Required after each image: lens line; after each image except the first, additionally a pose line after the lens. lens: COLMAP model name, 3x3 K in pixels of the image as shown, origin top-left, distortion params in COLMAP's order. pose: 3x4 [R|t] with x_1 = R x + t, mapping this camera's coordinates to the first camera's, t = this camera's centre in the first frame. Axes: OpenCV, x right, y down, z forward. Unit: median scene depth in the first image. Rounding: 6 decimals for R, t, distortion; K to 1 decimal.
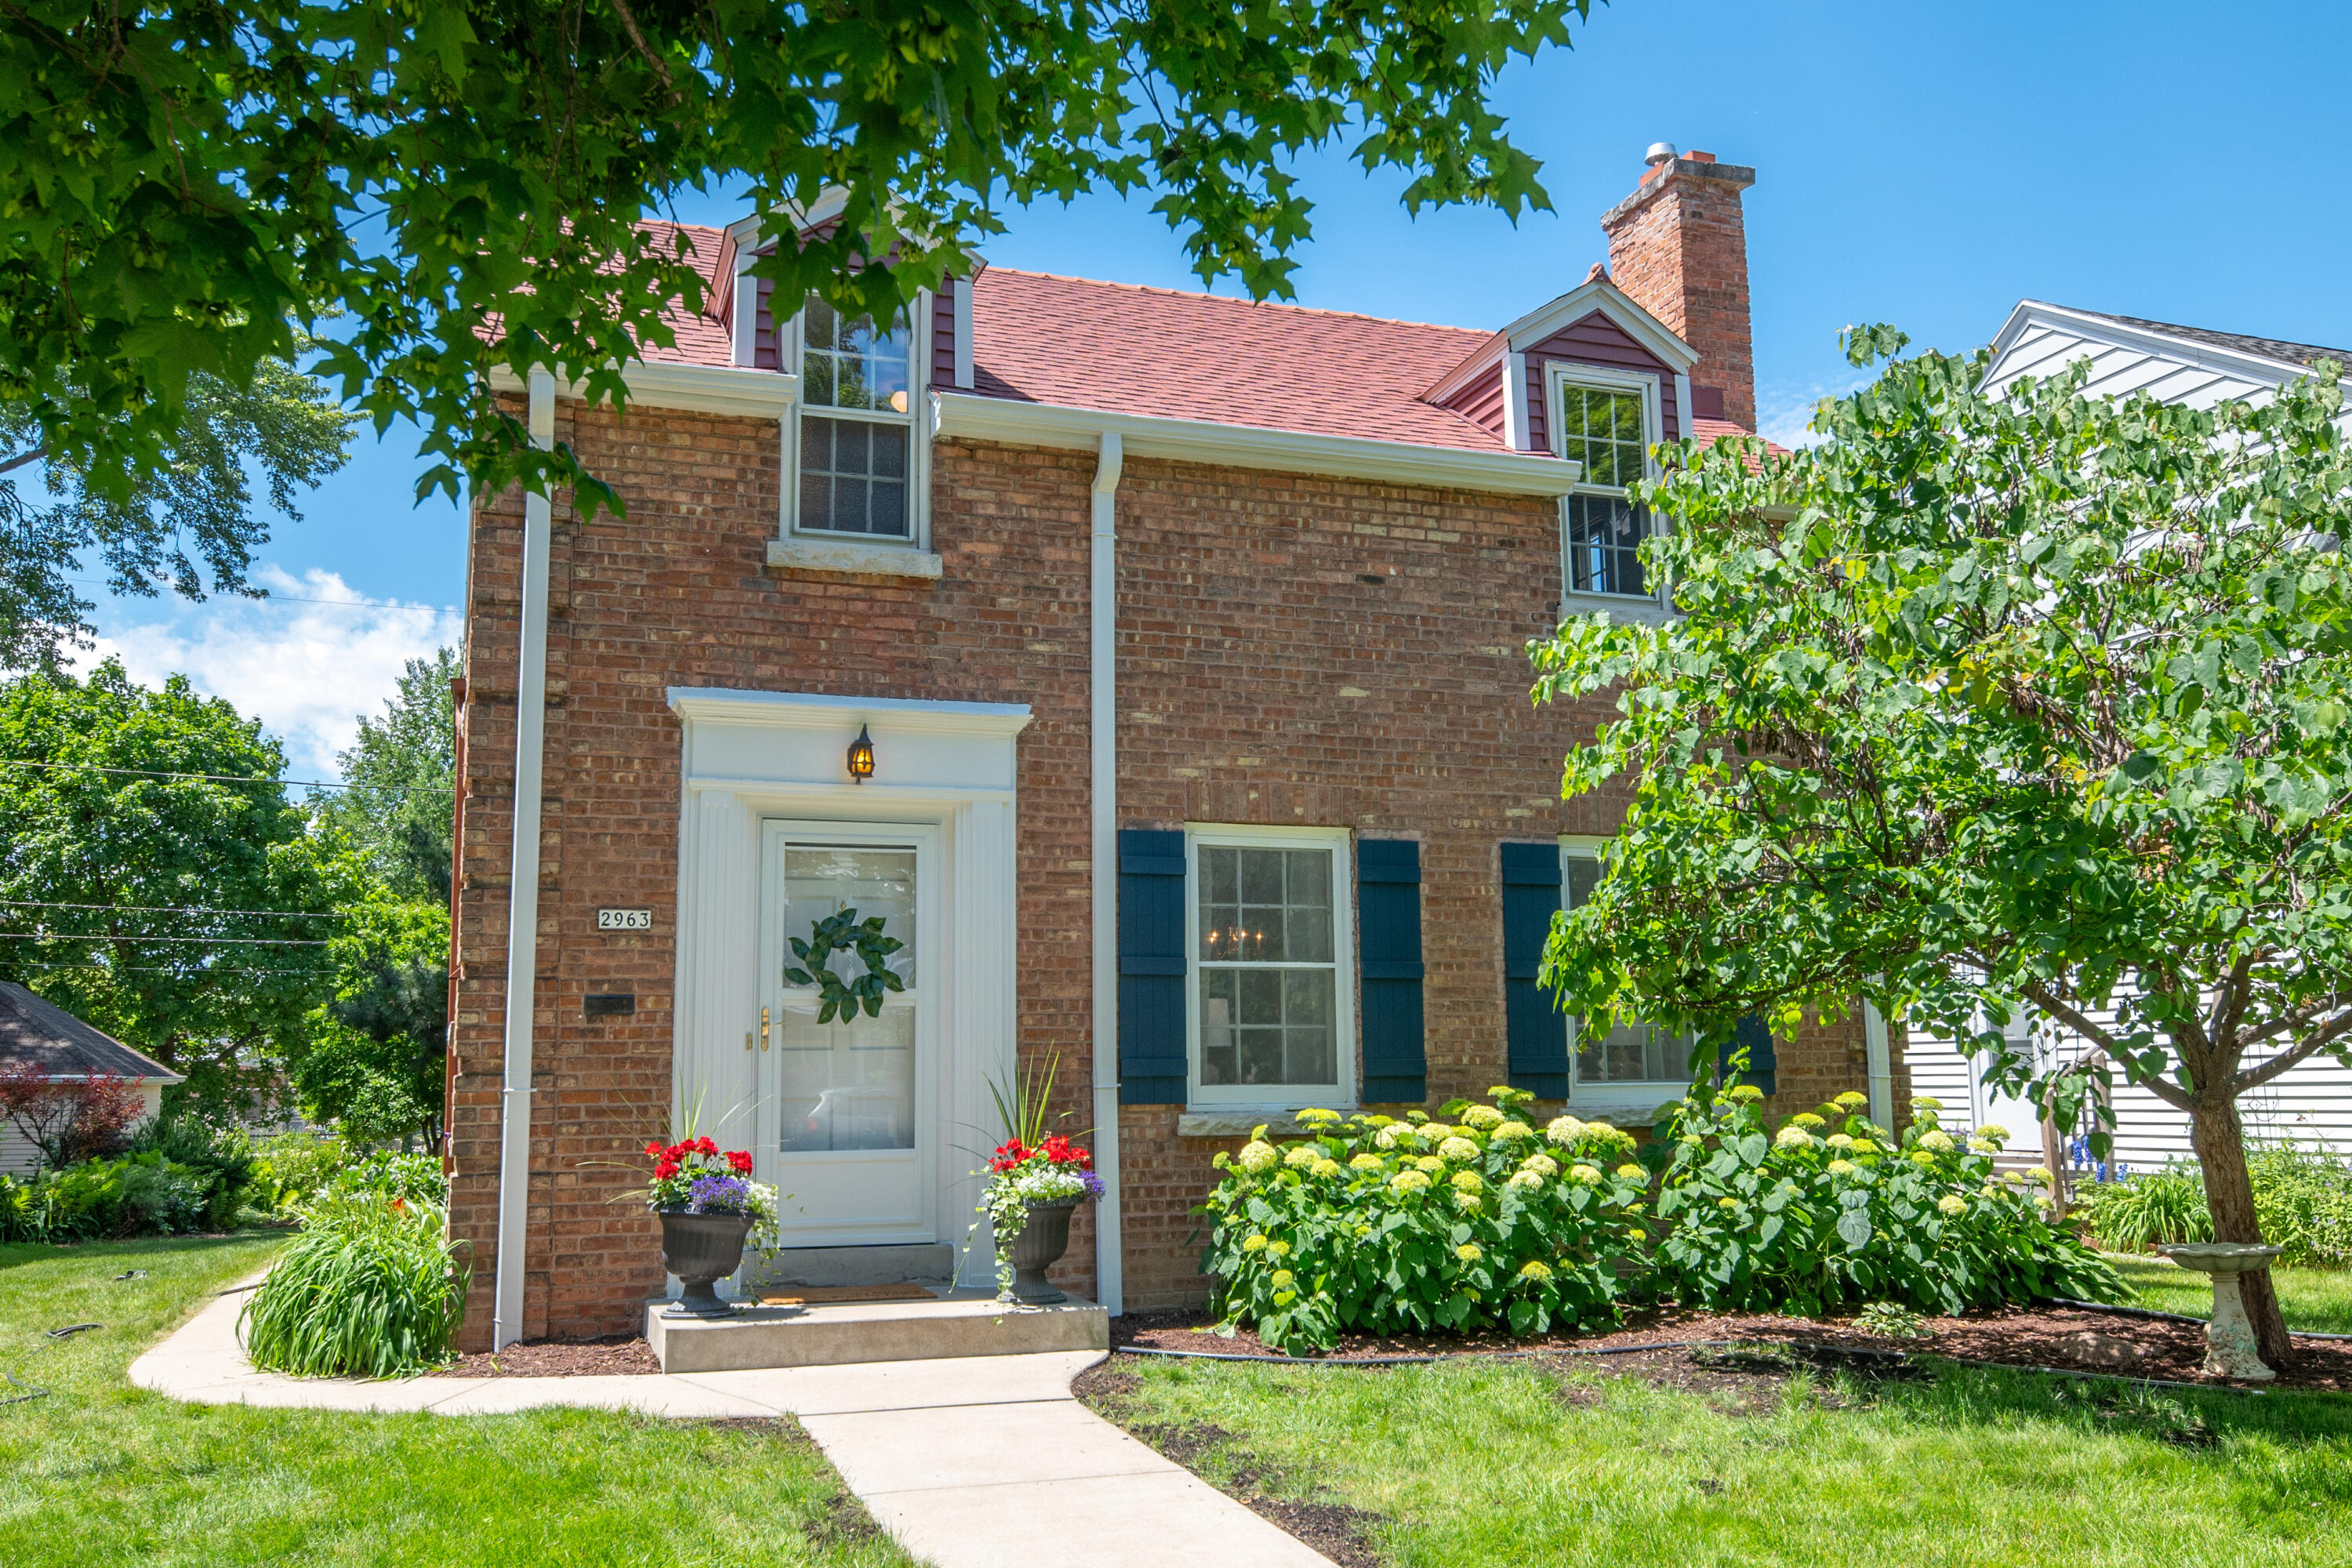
lens RADIAL K [[1977.3, 0, 1273.4], [0, 1977.3, 783.6], [0, 0, 1]] dist [-0.013896, 0.100486]
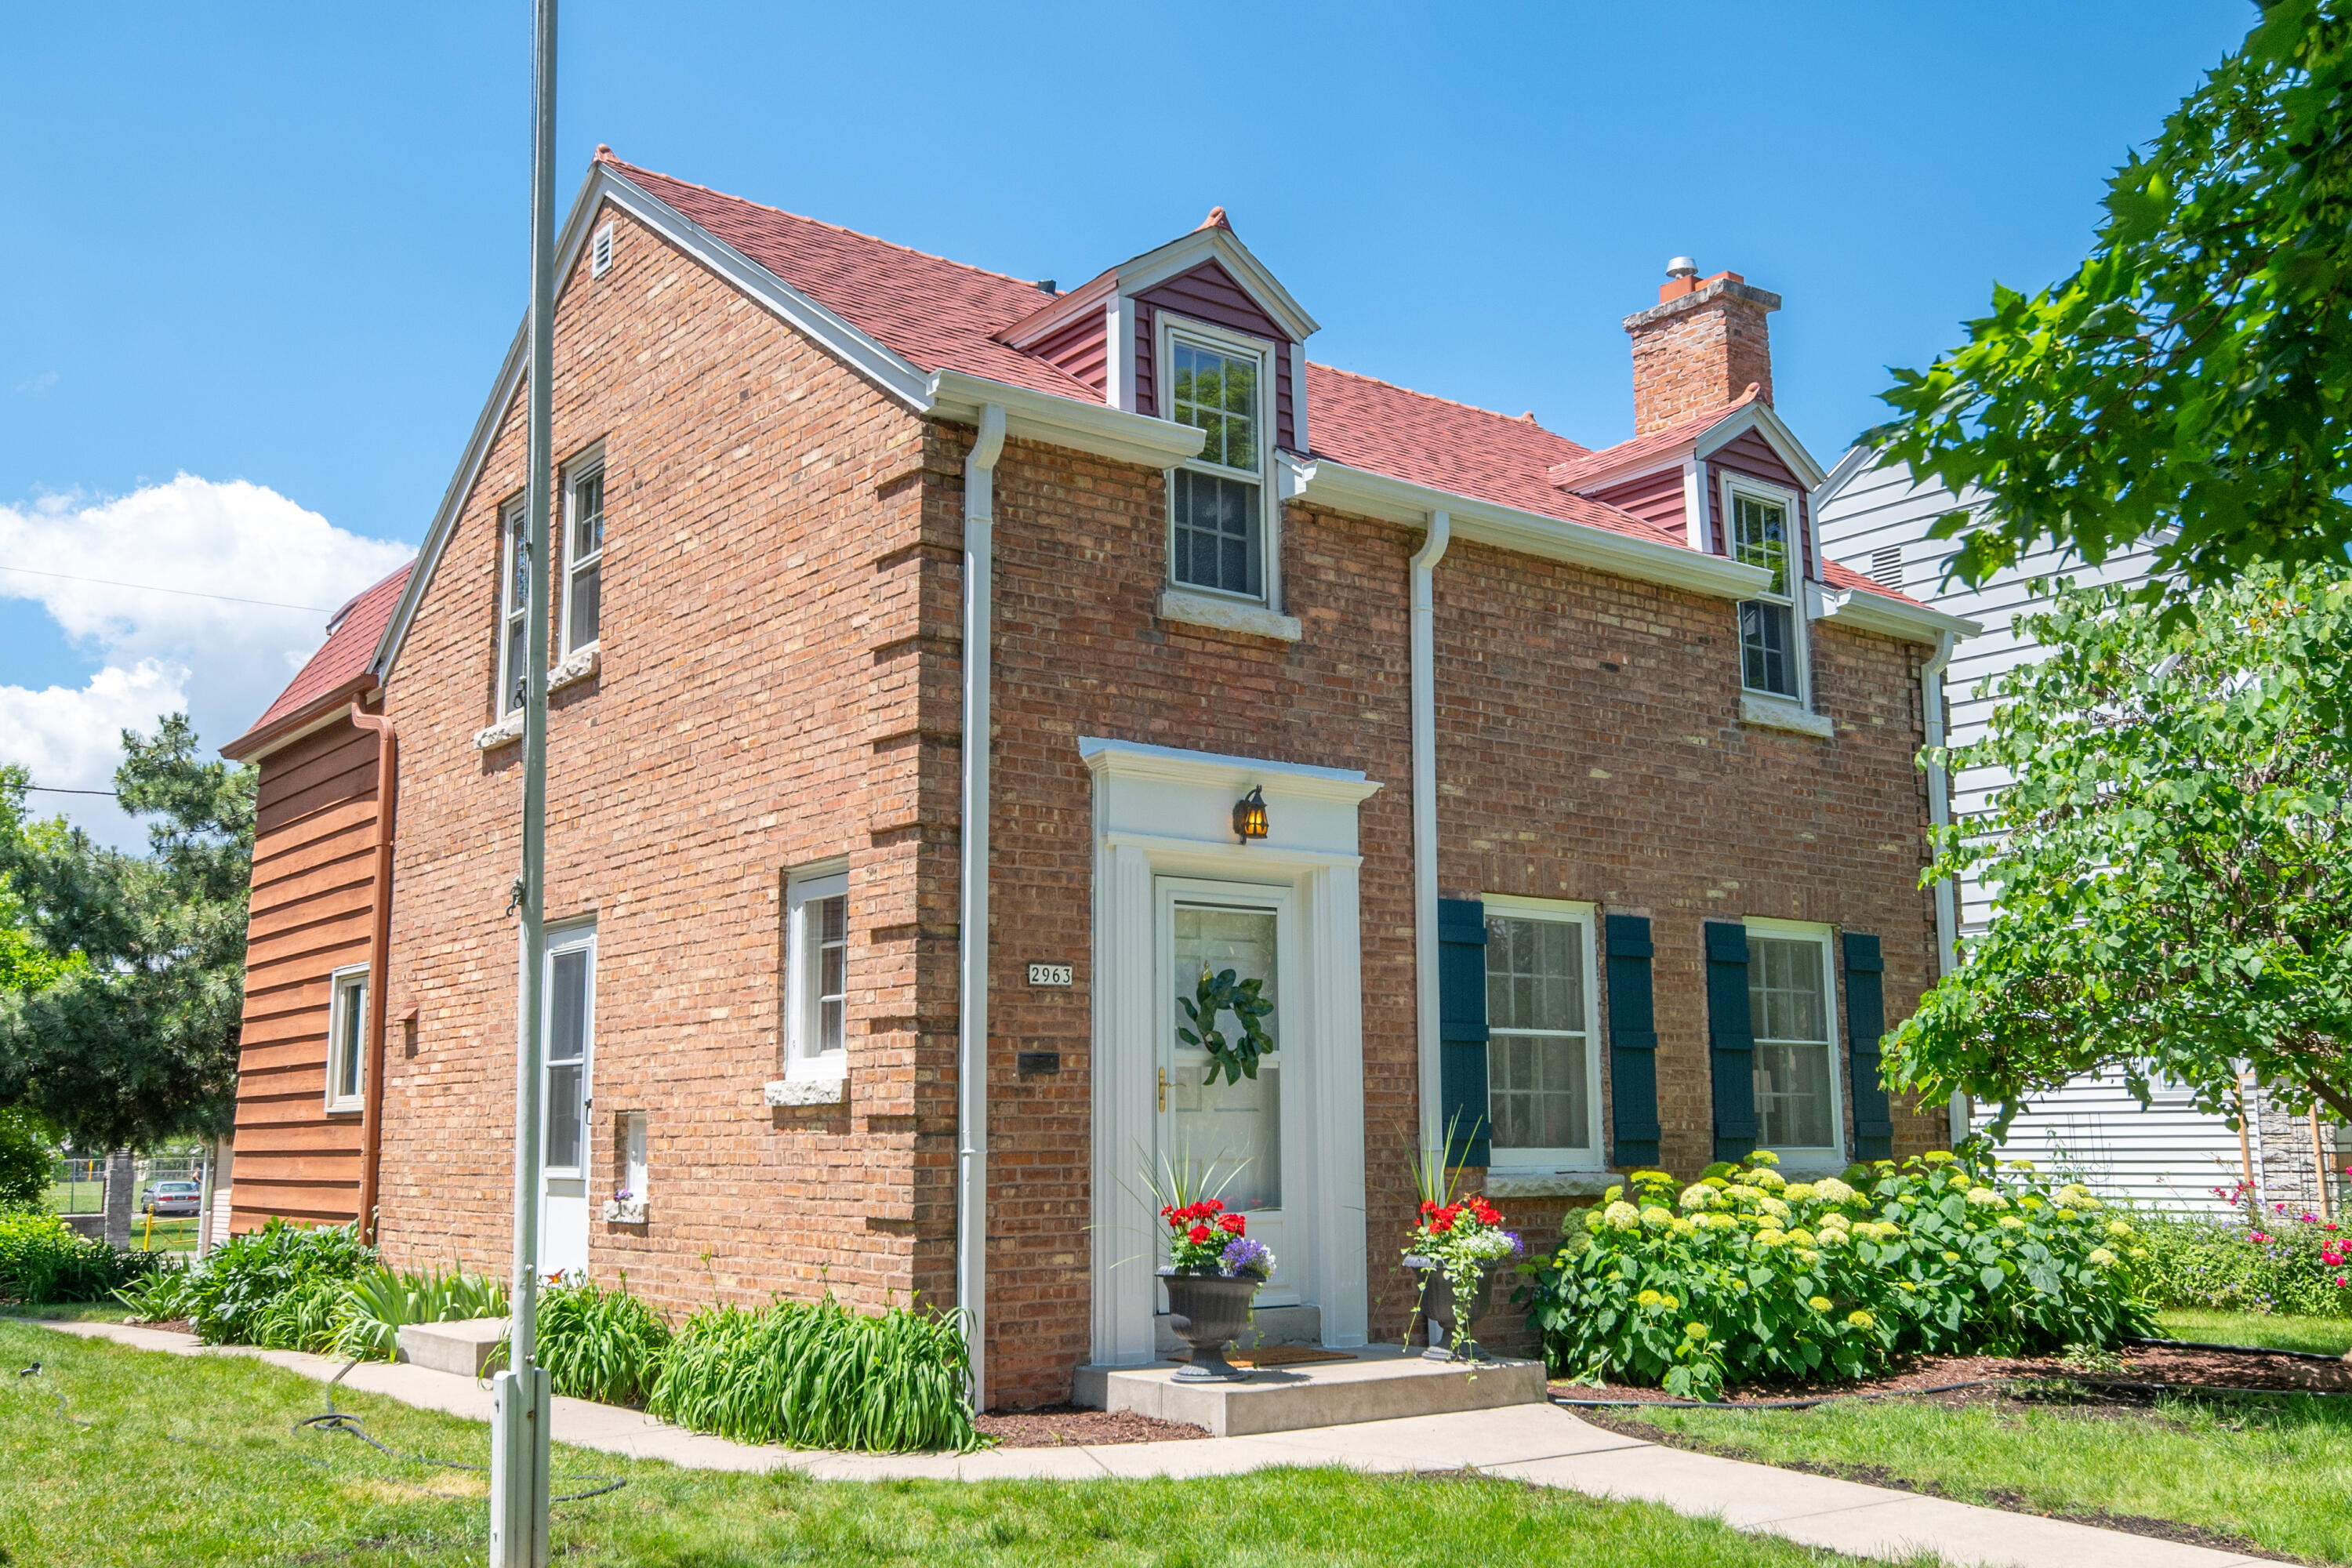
lens RADIAL K [[2175.1, 0, 1176.0], [0, 2175.1, 784.0], [0, 0, 1]] dist [0.007889, 0.019925]
pose [[0.949964, 0.055361, 0.307413, -0.564665], [-0.051228, 0.998455, -0.021503, -0.004720], [-0.308129, 0.004679, 0.951333, -0.032455]]
